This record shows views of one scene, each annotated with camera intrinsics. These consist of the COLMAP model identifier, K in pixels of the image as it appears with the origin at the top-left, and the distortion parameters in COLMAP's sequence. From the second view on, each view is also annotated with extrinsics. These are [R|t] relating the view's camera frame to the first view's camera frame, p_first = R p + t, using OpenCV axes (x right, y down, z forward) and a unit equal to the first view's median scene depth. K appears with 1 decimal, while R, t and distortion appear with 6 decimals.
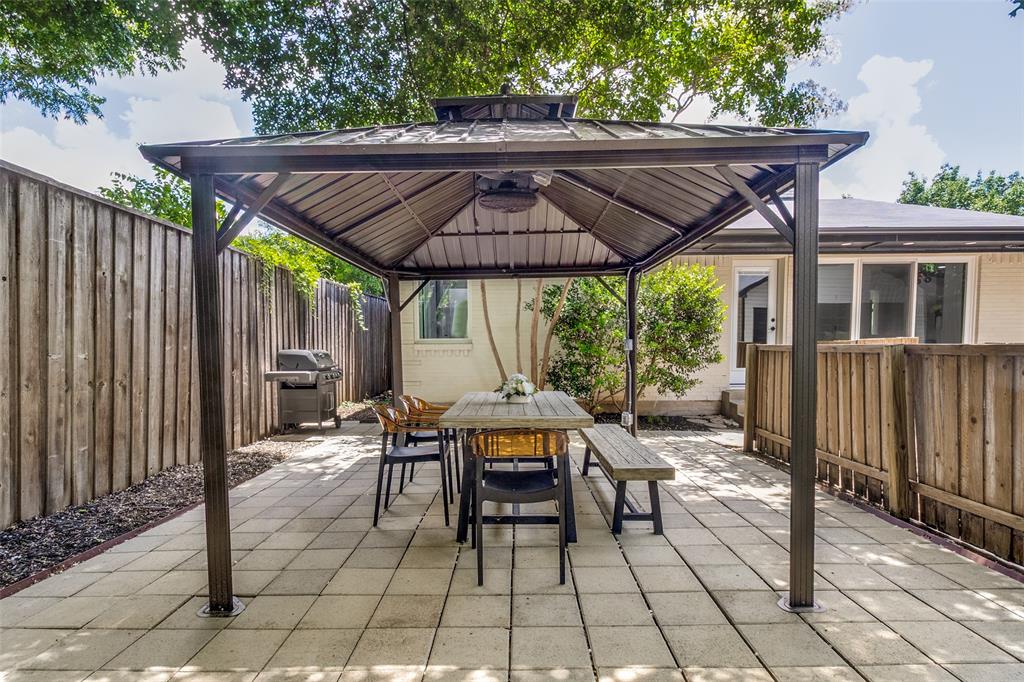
lens RADIAL K [[476.0, 0, 511.9], [0, 476.0, 350.2], [0, 0, 1]] dist [0.000515, 0.000261]
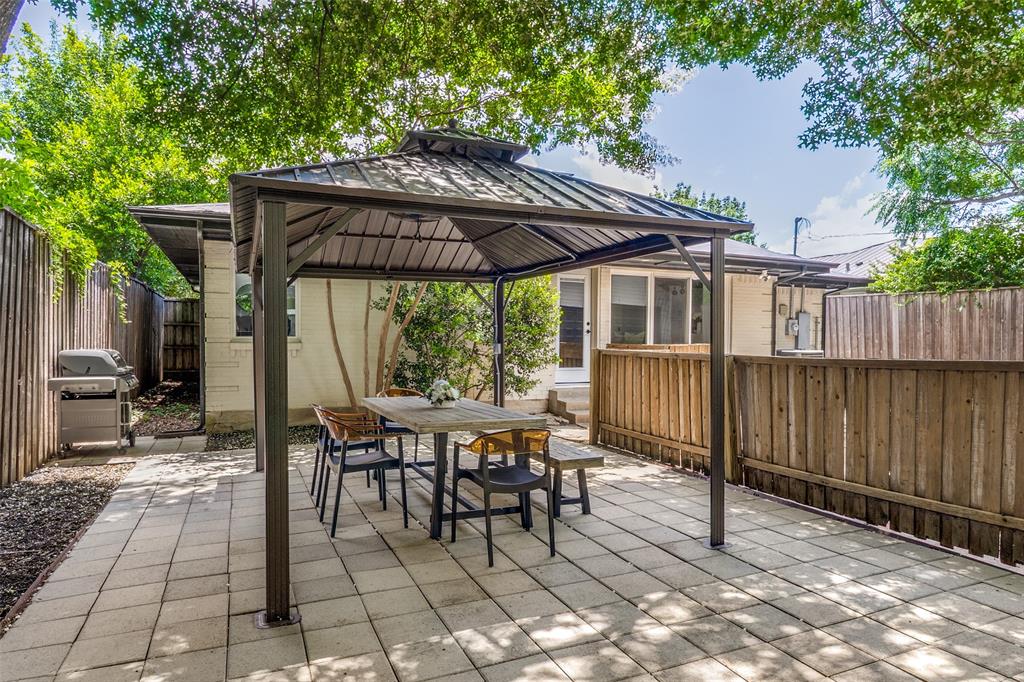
lens RADIAL K [[497.9, 0, 511.9], [0, 497.9, 329.7], [0, 0, 1]] dist [0.001581, 0.000099]
pose [[0.934875, 0.022585, 0.354258, -0.247563], [-0.008645, 0.999127, -0.040882, -0.018940], [-0.354872, 0.035157, 0.934254, -0.094612]]
